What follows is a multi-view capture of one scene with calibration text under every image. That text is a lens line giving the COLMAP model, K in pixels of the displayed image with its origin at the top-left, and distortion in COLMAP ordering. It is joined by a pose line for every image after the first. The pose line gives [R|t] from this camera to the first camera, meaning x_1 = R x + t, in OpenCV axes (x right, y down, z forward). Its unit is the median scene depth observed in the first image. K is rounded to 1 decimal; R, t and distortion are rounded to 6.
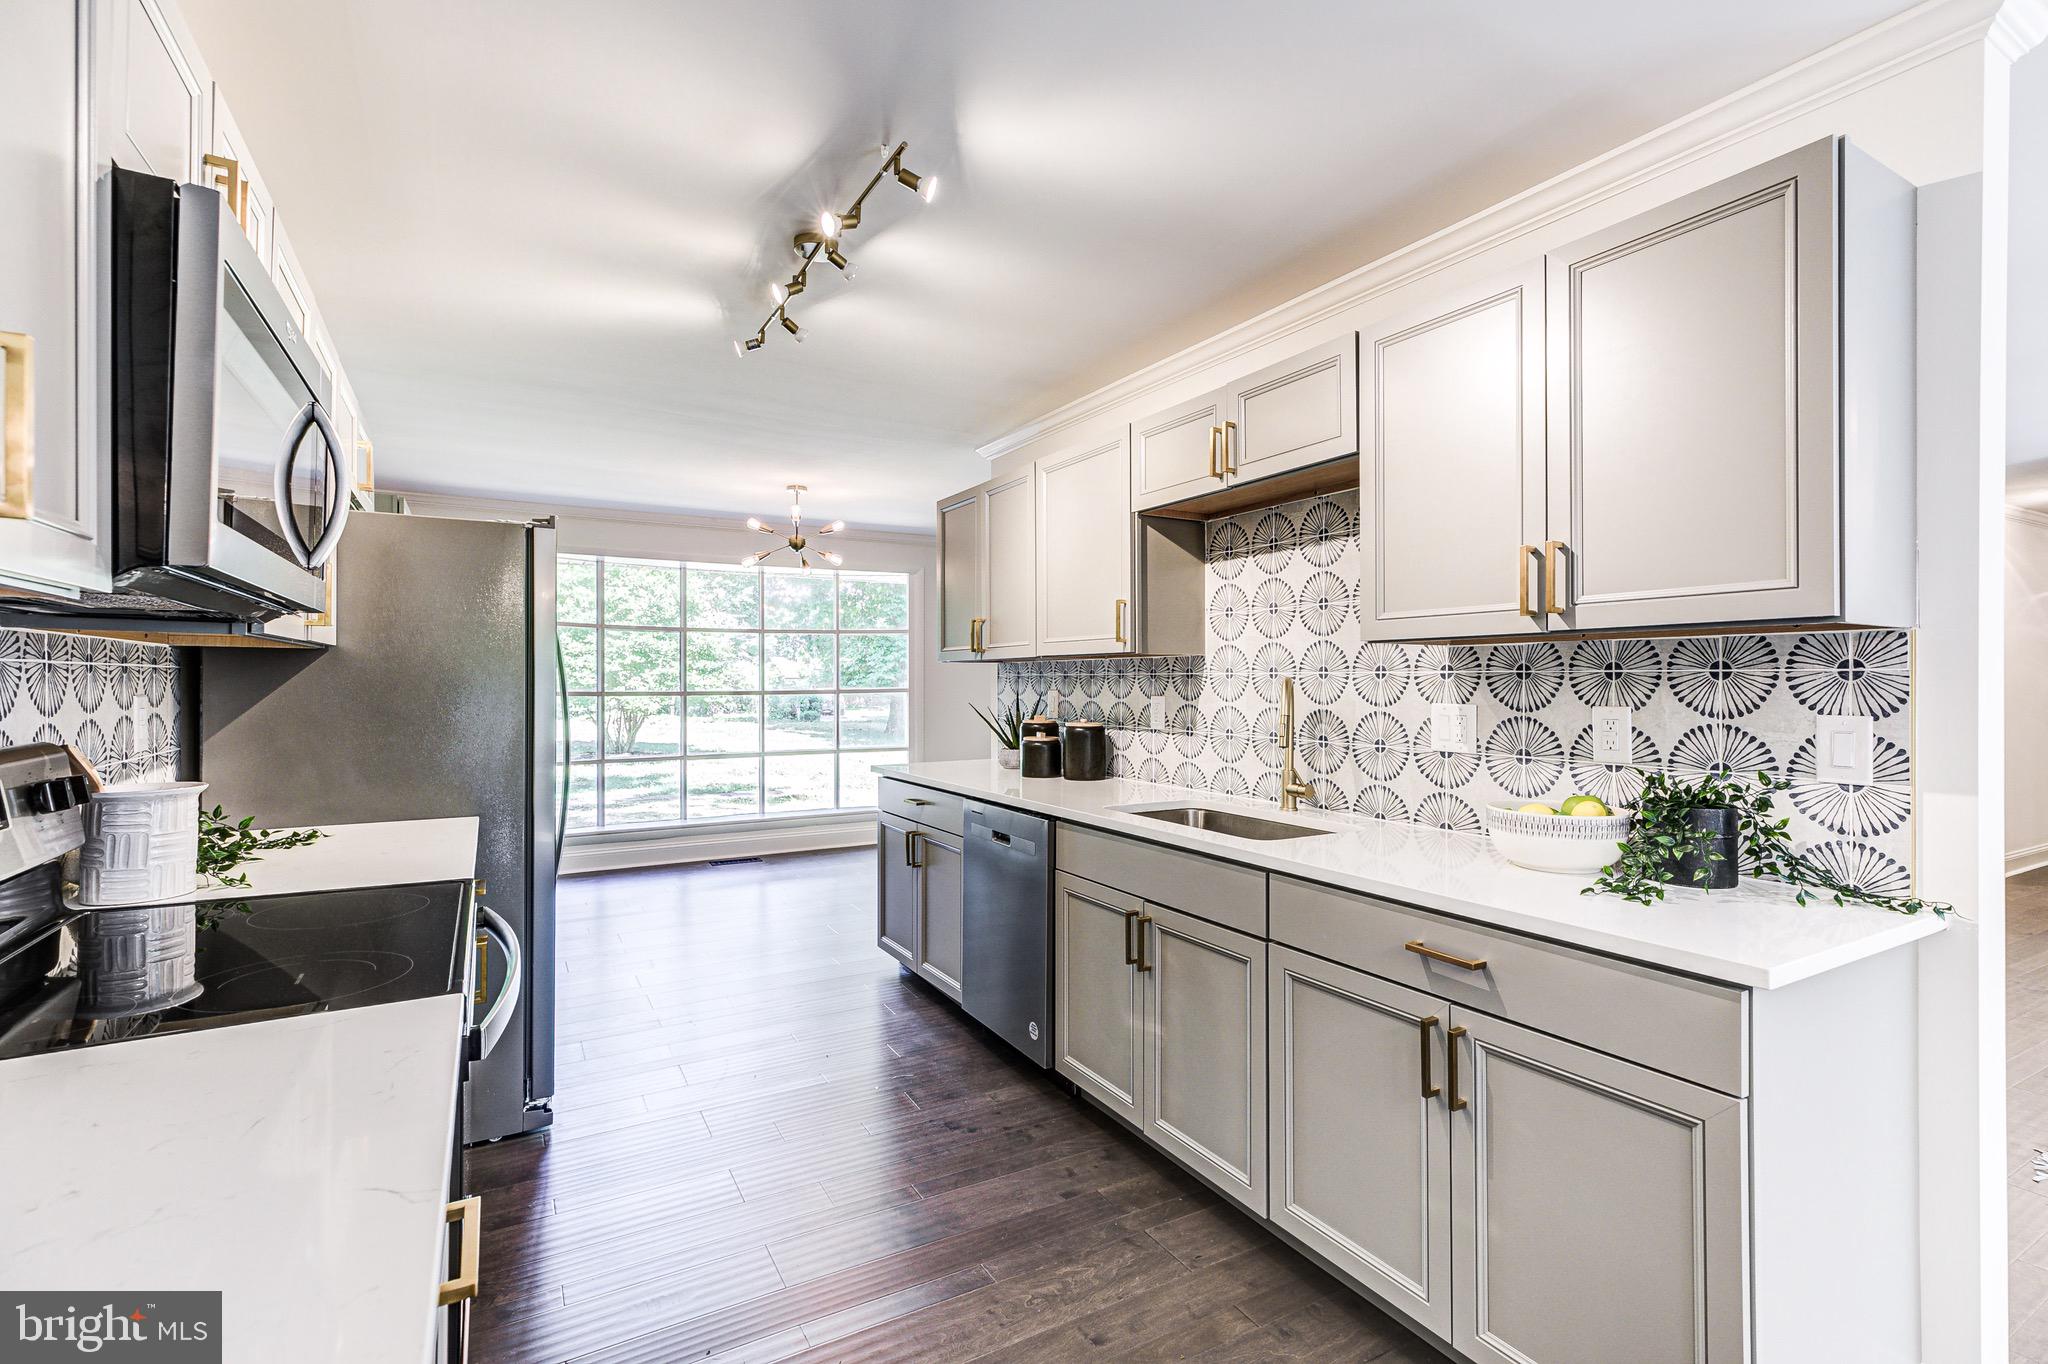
lens RADIAL K [[934.7, 0, 1027.1], [0, 934.7, 675.8], [0, 0, 1]] dist [0.010949, 0.000698]
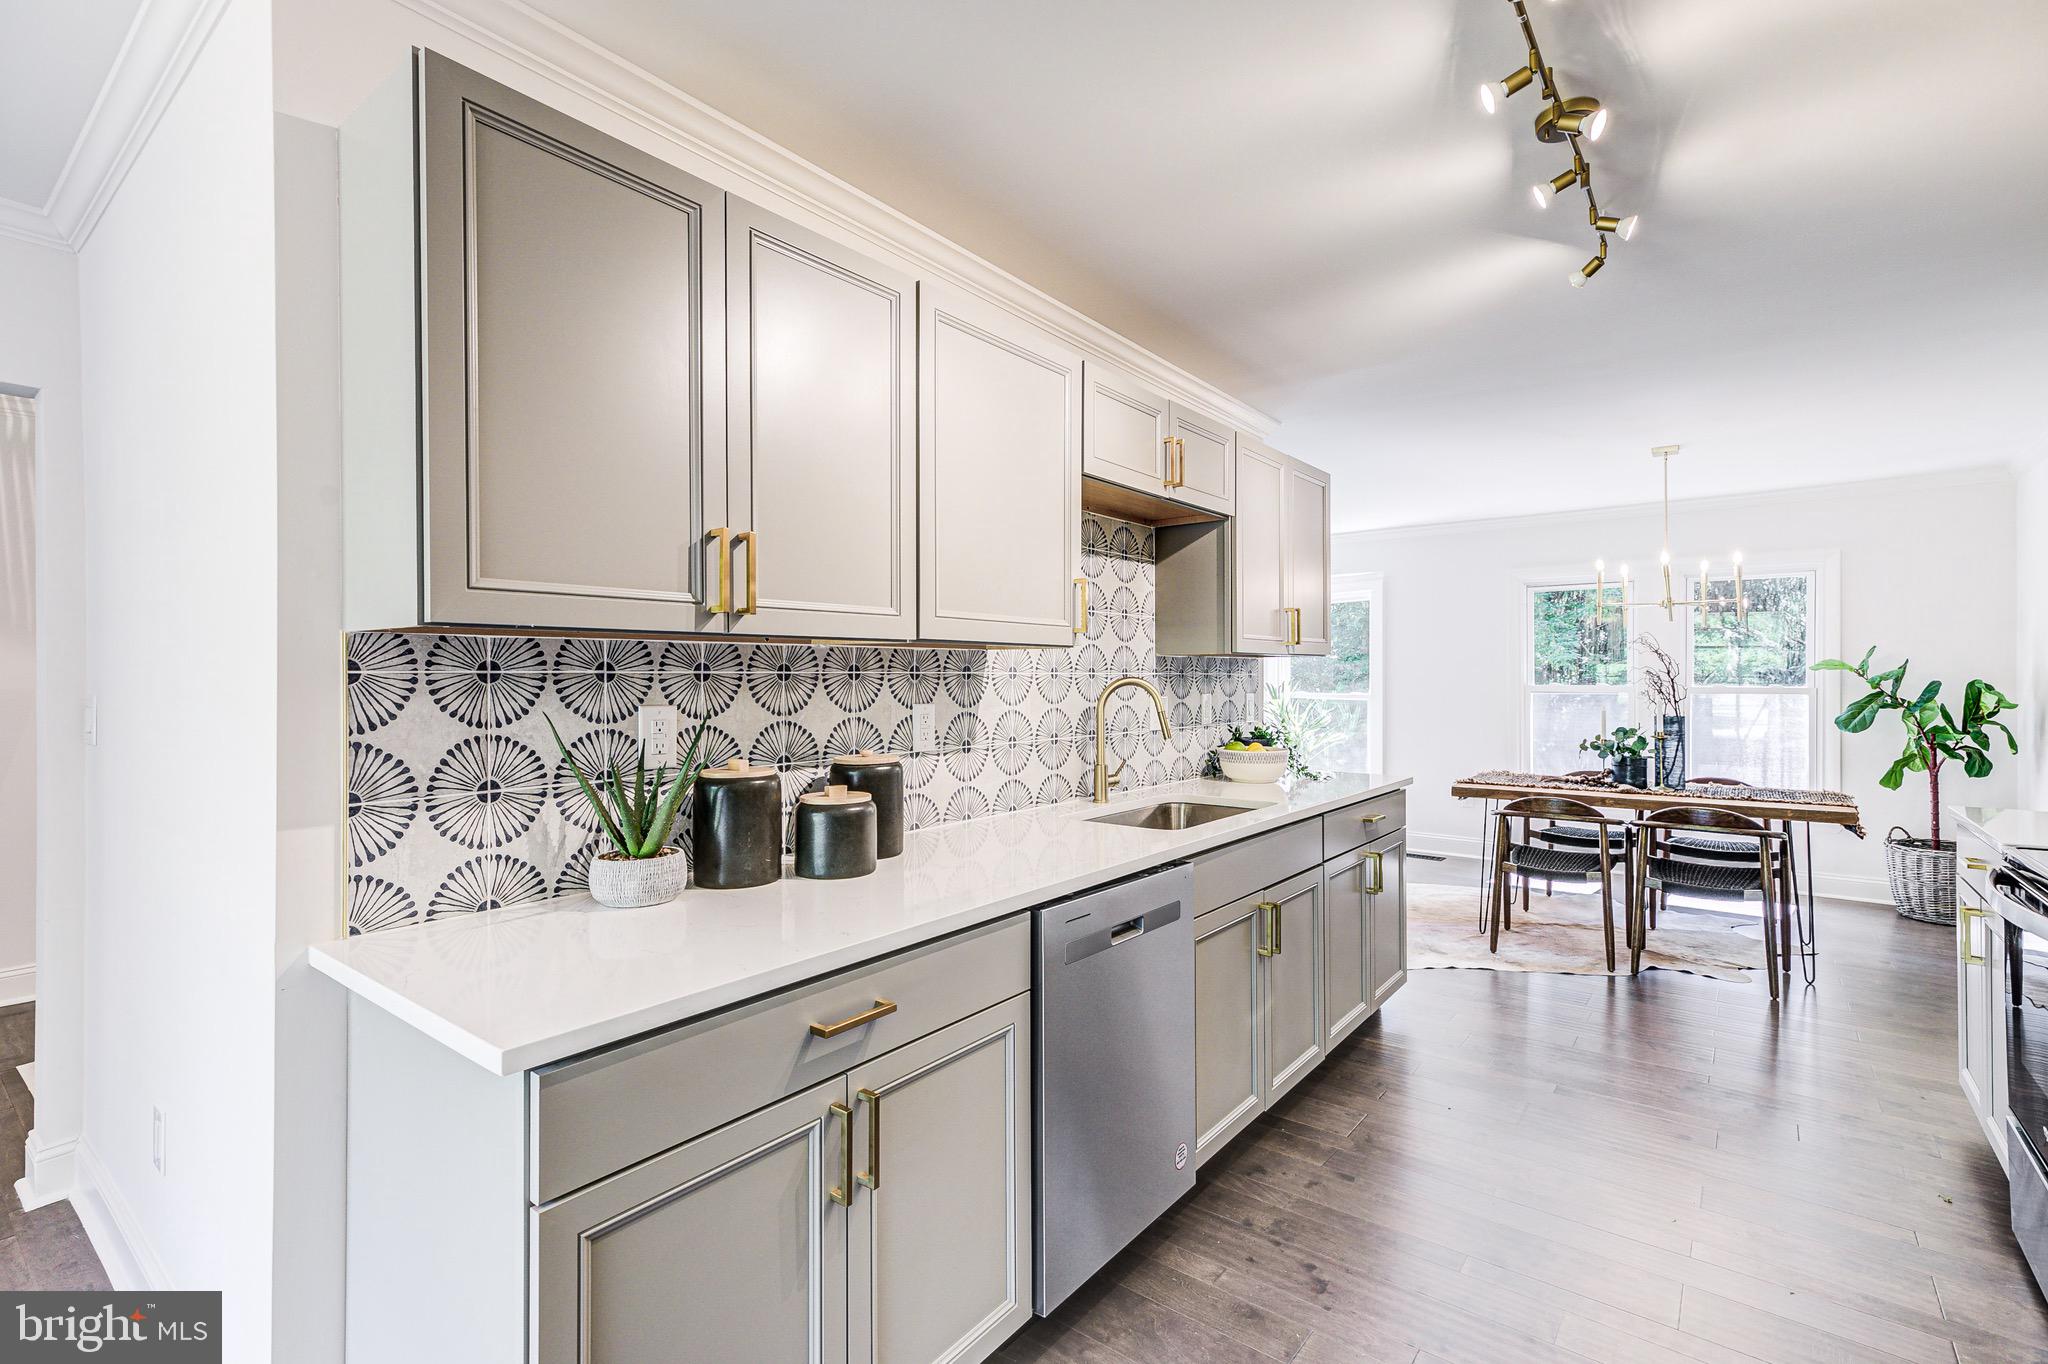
lens RADIAL K [[934.7, 0, 1027.1], [0, 934.7, 675.8], [0, 0, 1]] dist [0.010949, 0.000698]
pose [[-0.382338, 0.001667, 0.924021, -0.644522], [-0.000997, 0.999997, -0.002217, 0.002088], [-0.924022, -0.001768, -0.382335, 1.425680]]
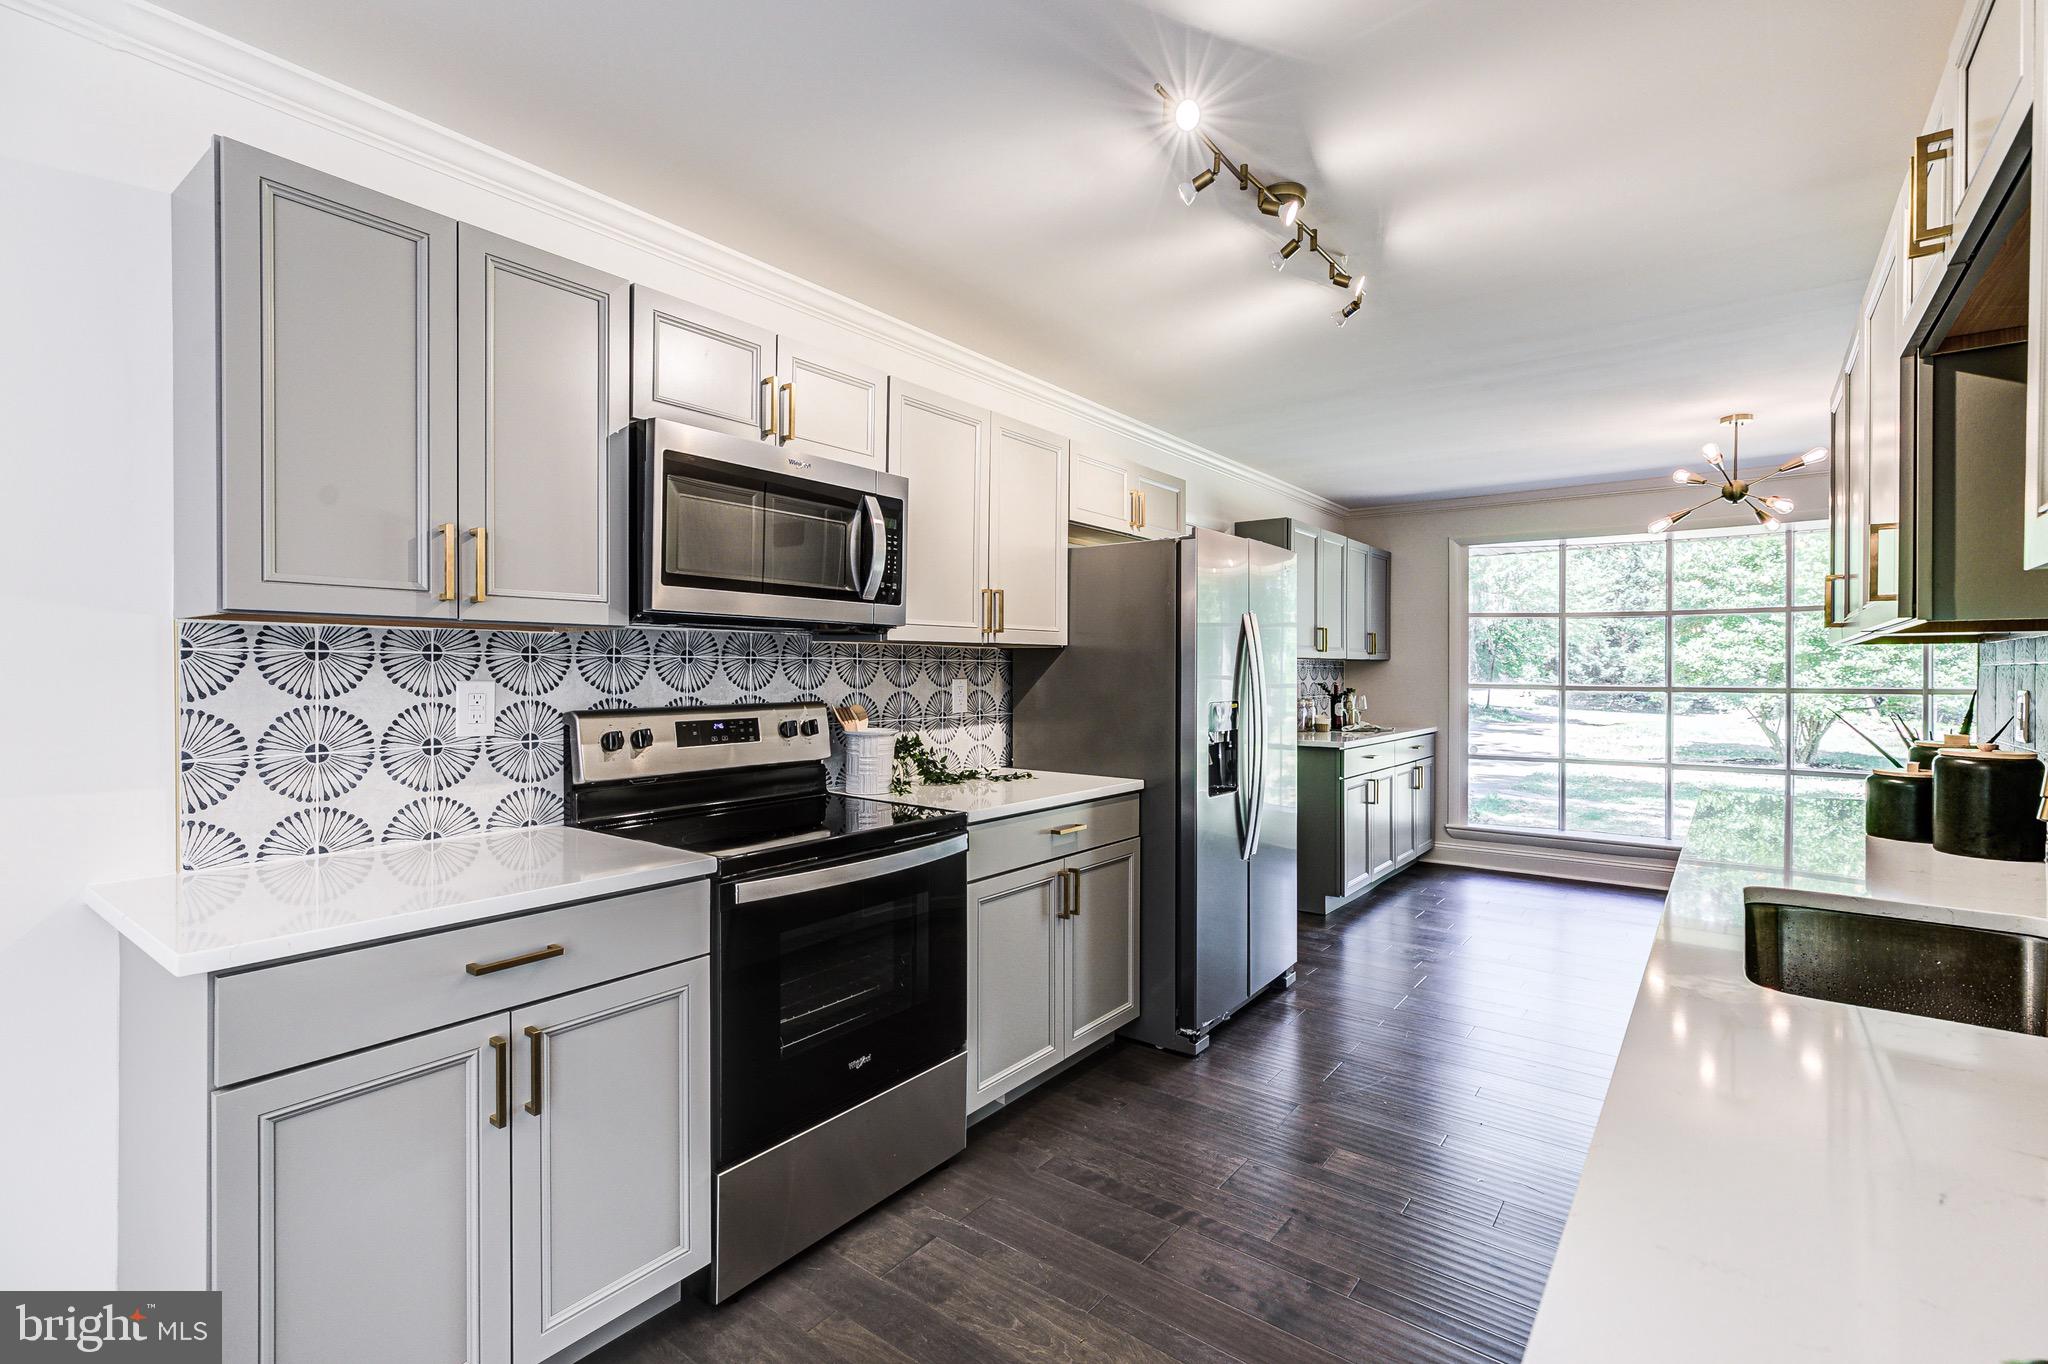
lens RADIAL K [[934.7, 0, 1027.1], [0, 934.7, 675.8], [0, 0, 1]] dist [0.010949, 0.000698]
pose [[0.390793, 0.006912, -0.920453, 0.440812], [-0.001062, 0.999975, 0.007059, 0.003029], [0.920478, -0.001781, 0.390790, 0.338865]]
